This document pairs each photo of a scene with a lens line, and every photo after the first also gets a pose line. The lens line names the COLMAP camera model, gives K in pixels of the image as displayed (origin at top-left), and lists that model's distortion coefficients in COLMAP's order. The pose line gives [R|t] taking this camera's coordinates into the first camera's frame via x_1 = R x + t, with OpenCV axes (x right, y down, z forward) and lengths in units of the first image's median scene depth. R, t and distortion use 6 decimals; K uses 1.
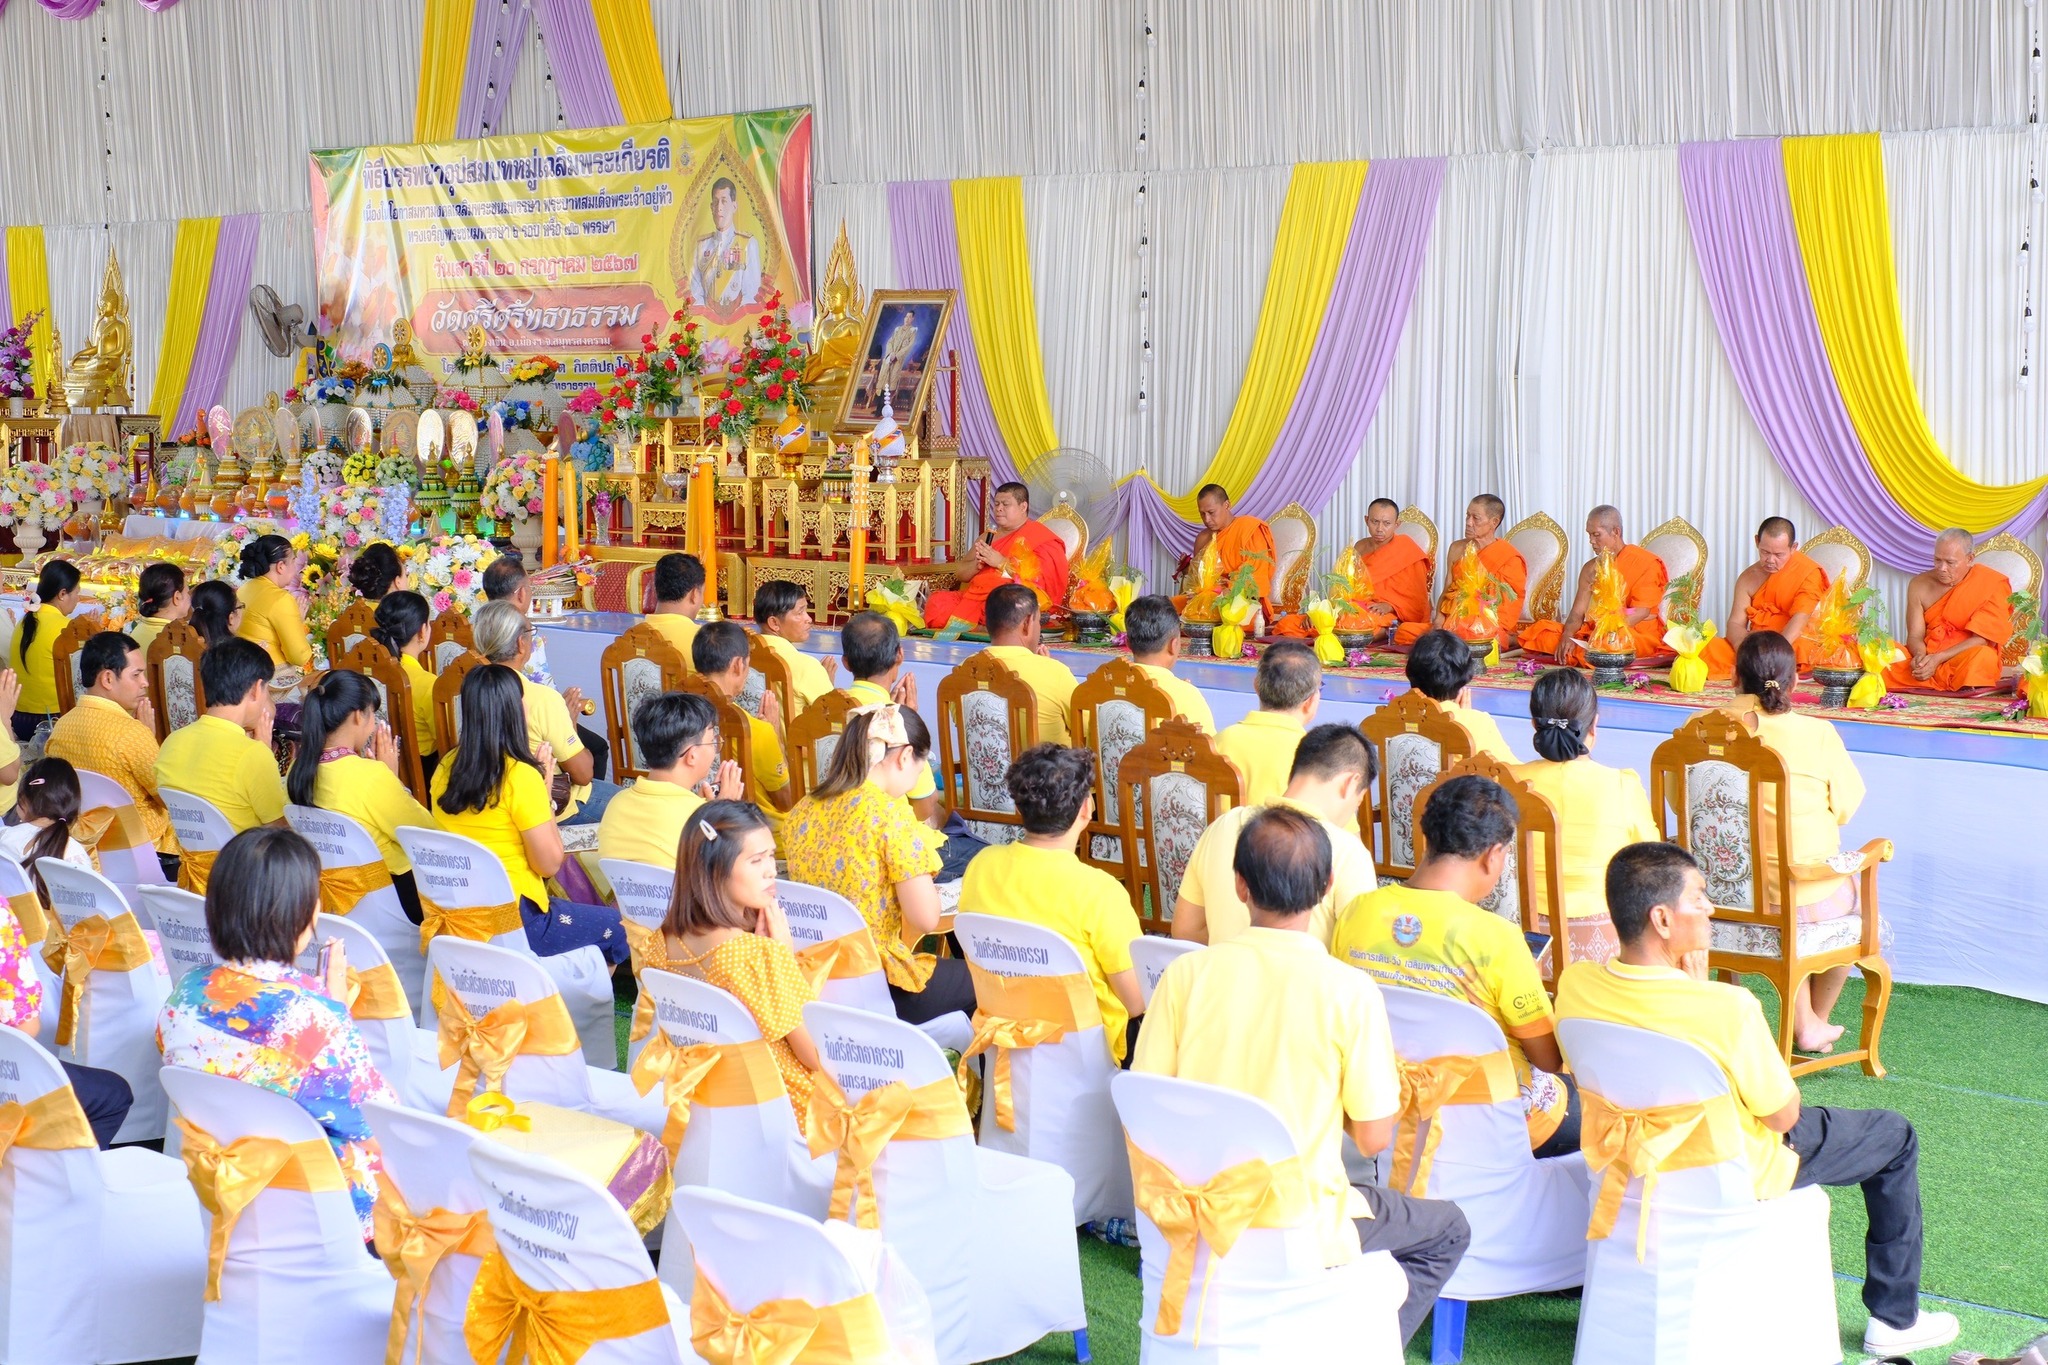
lens RADIAL K [[3202.9, 0, 1029.7], [0, 3202.9, 683.1], [0, 0, 1]] dist [-0.033693, 0.000000]
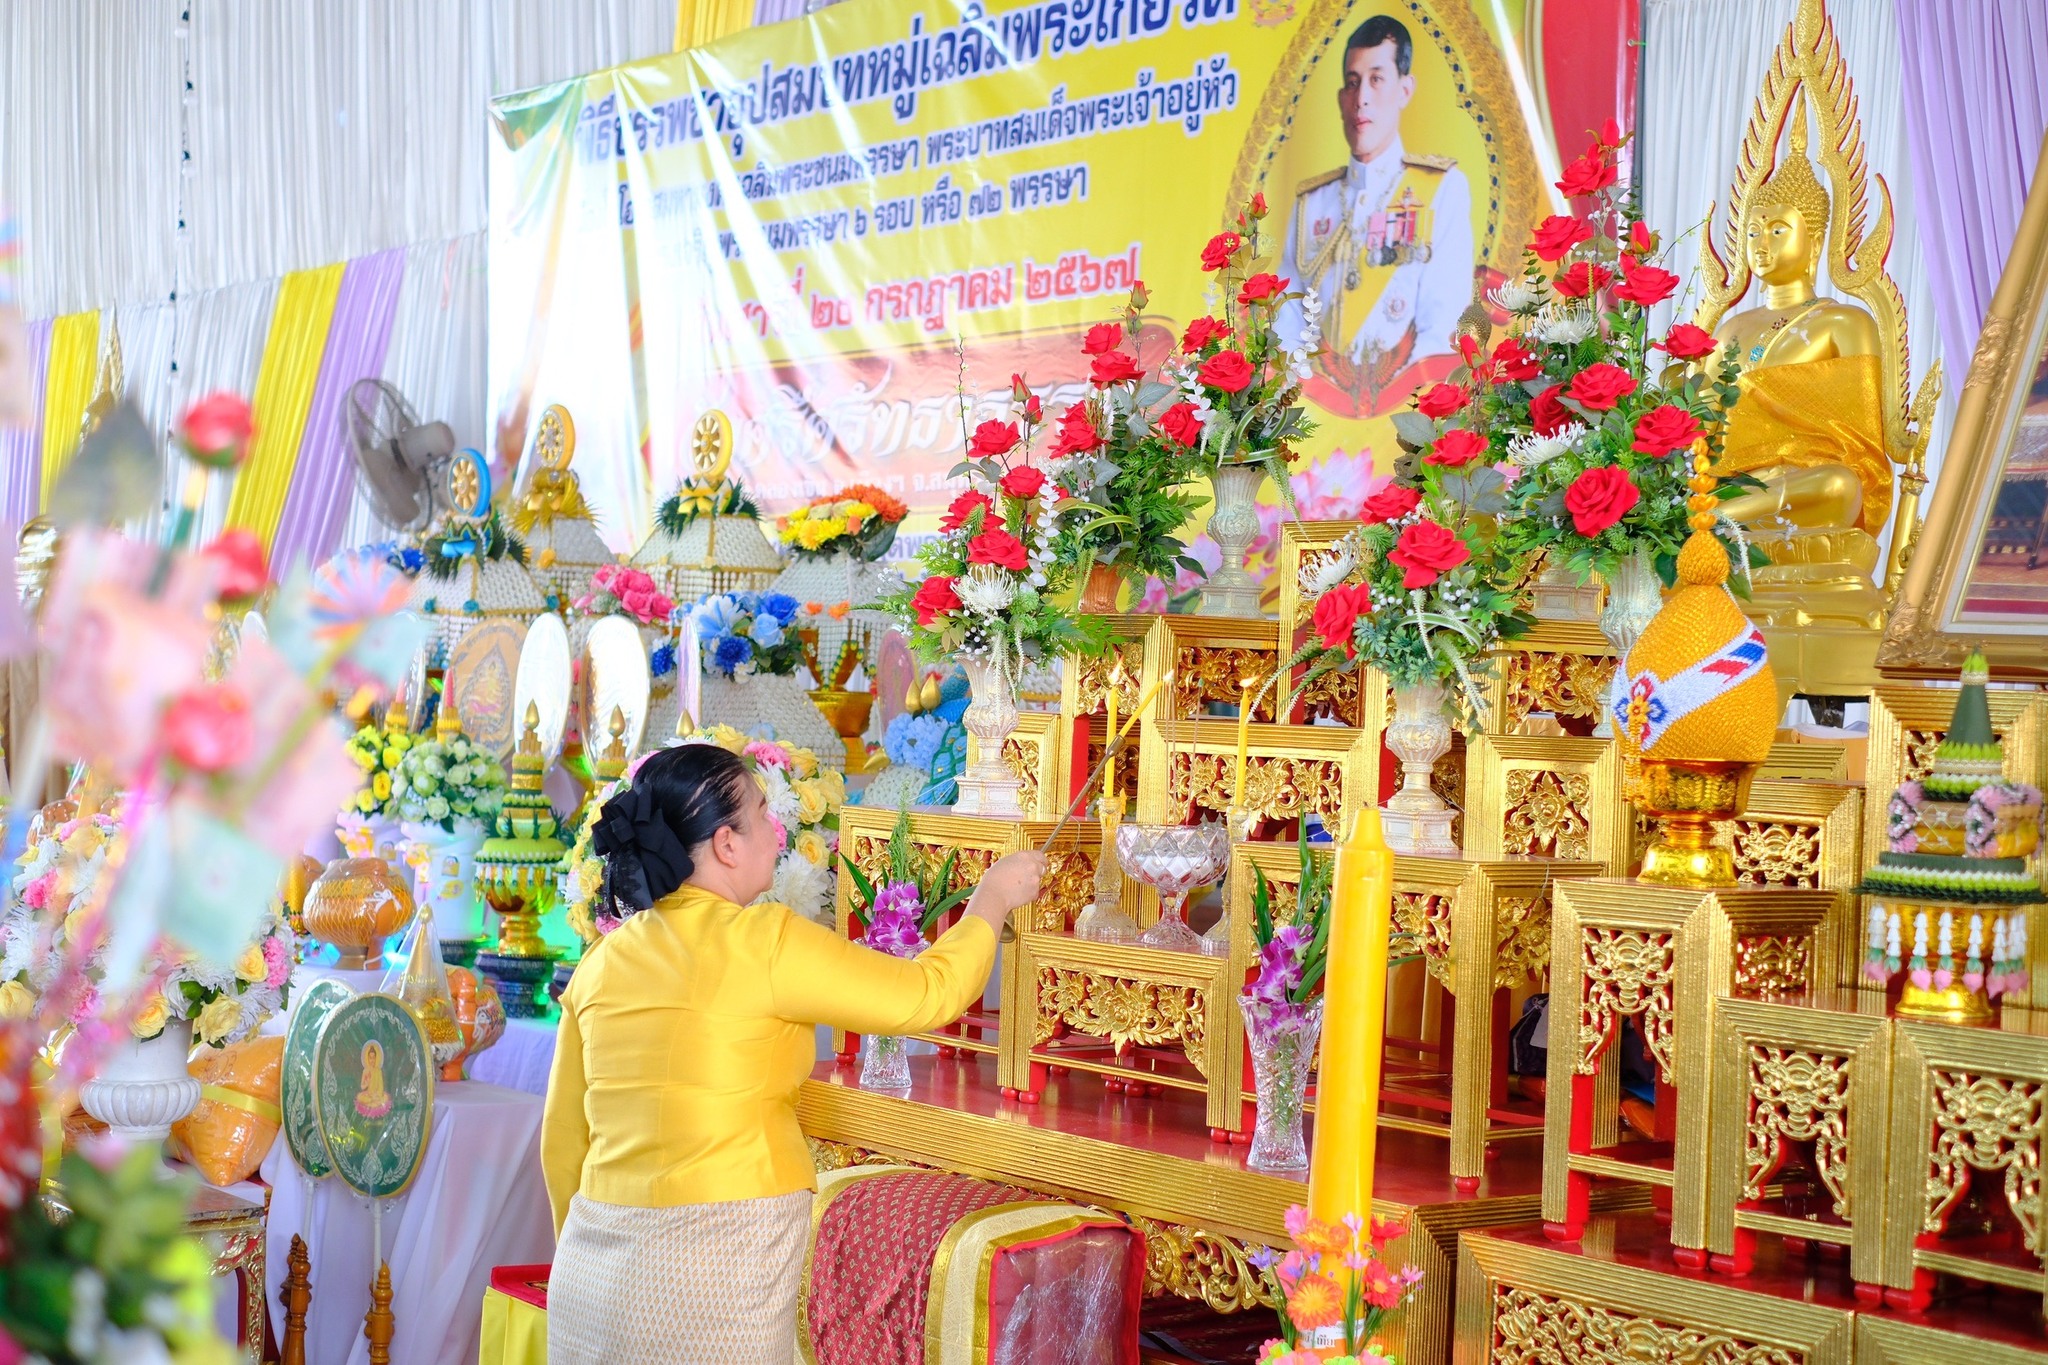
lens RADIAL K [[3202.9, 0, 1019.6], [0, 3202.9, 672.5], [0, 0, 1]] dist [-0.033693, 0.000000]
pose [[0.981750, 0.036315, -0.186676, -0.074121], [-0.056480, 0.992987, -0.103863, -0.049641], [0.181595, 0.112511, 0.976916, 0.733830]]
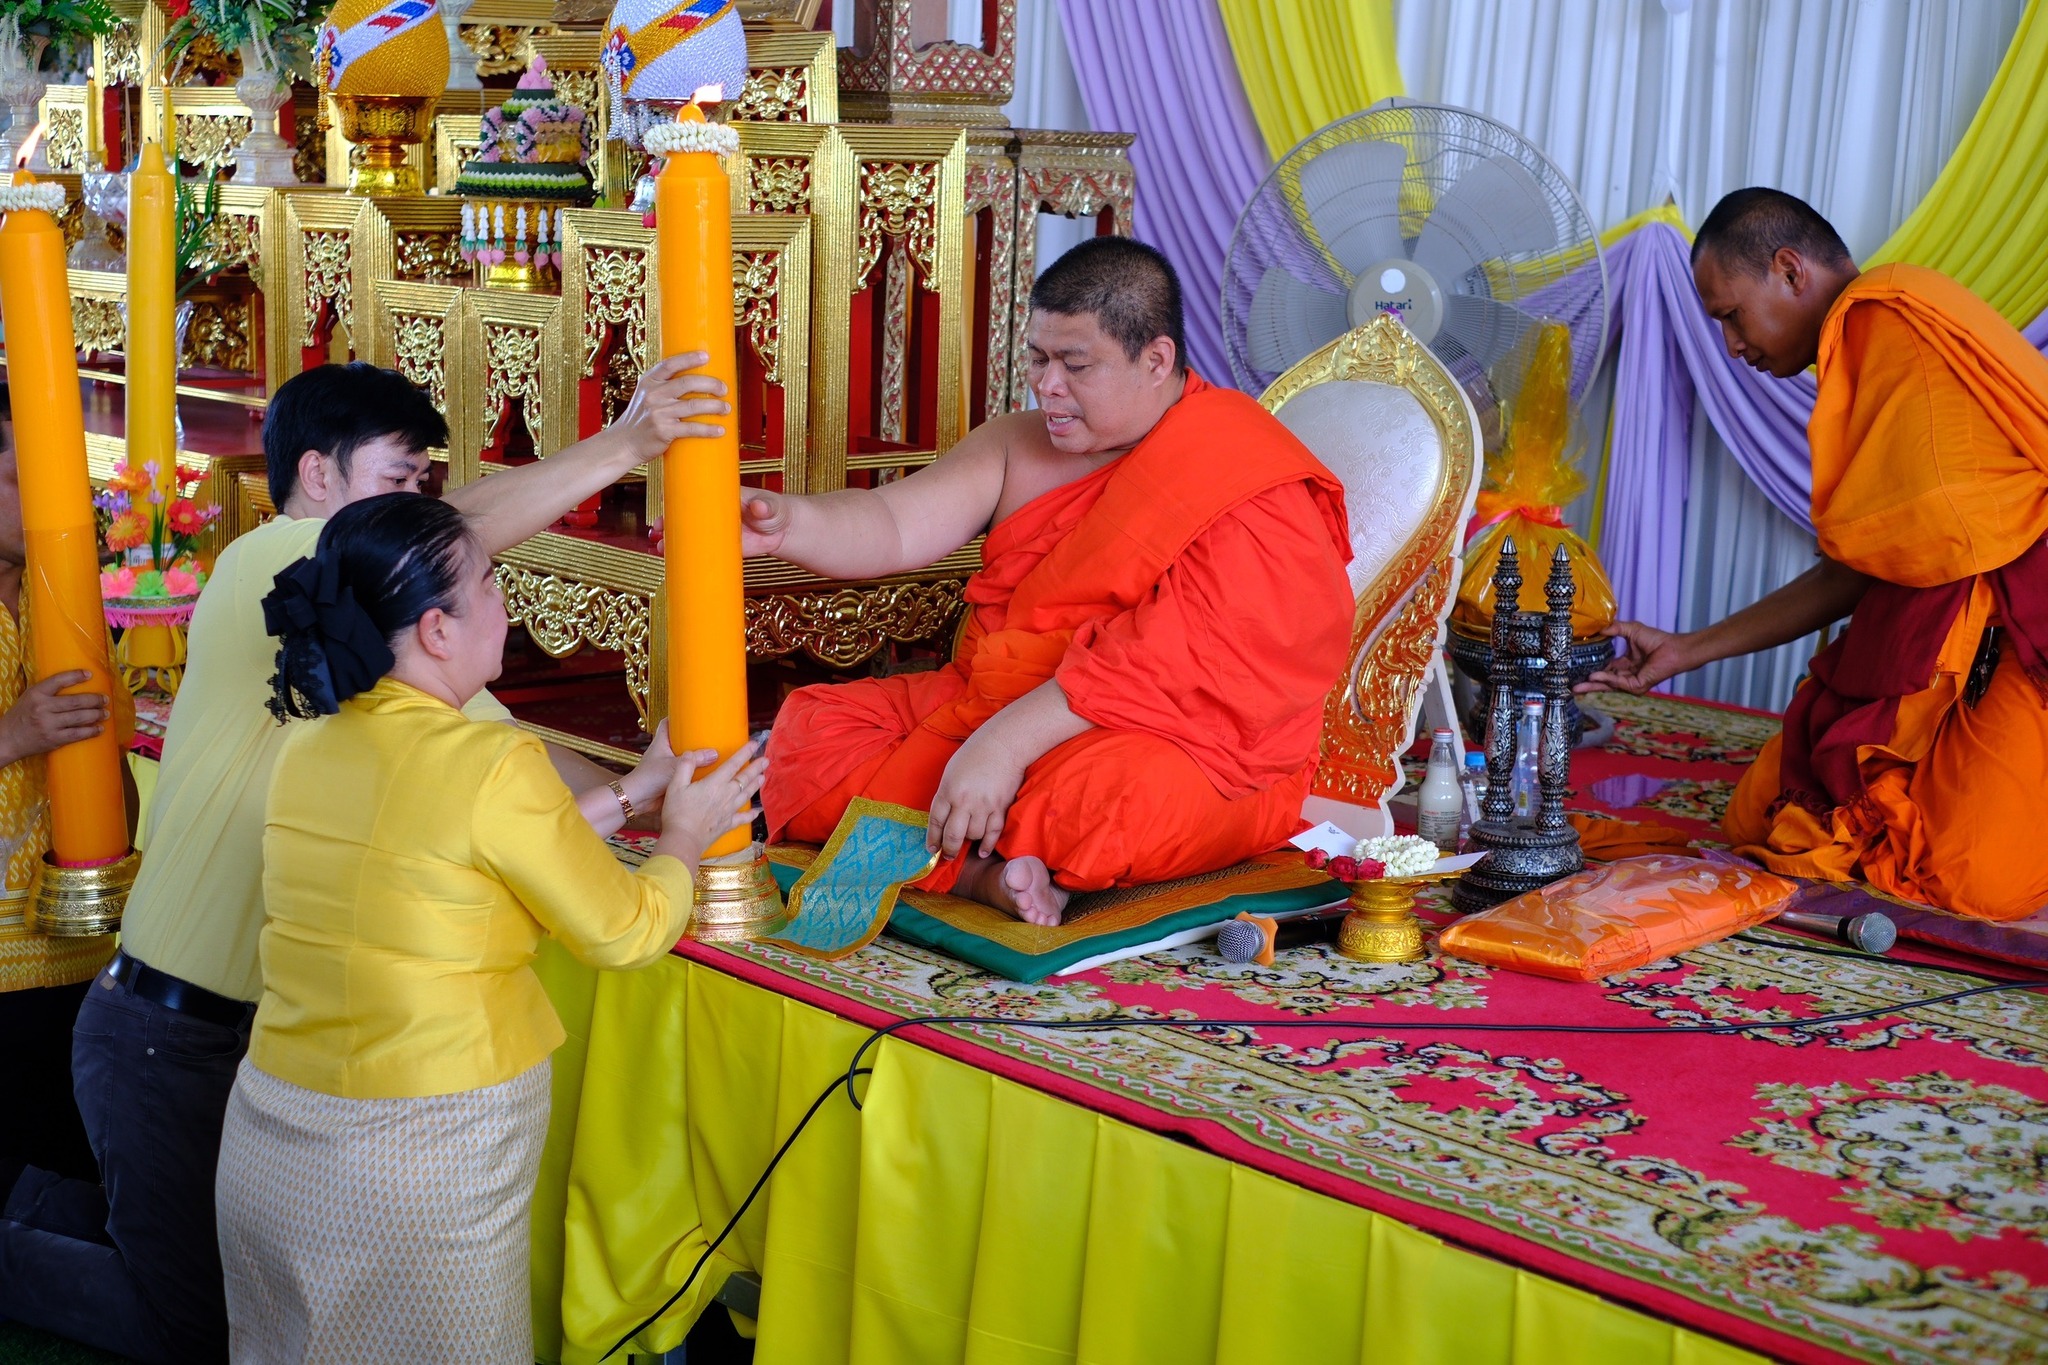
lens RADIAL K [[3202.9, 0, 1013.5], [0, 3202.9, 675.8], [0, 0, 1]] dist [-0.033693, 0.000000]
pose [[0.991393, 0.044385, -0.123163, 0.012687], [-0.035938, 0.996901, 0.069977, -0.041088], [0.125888, -0.064949, 0.989916, 0.689470]]
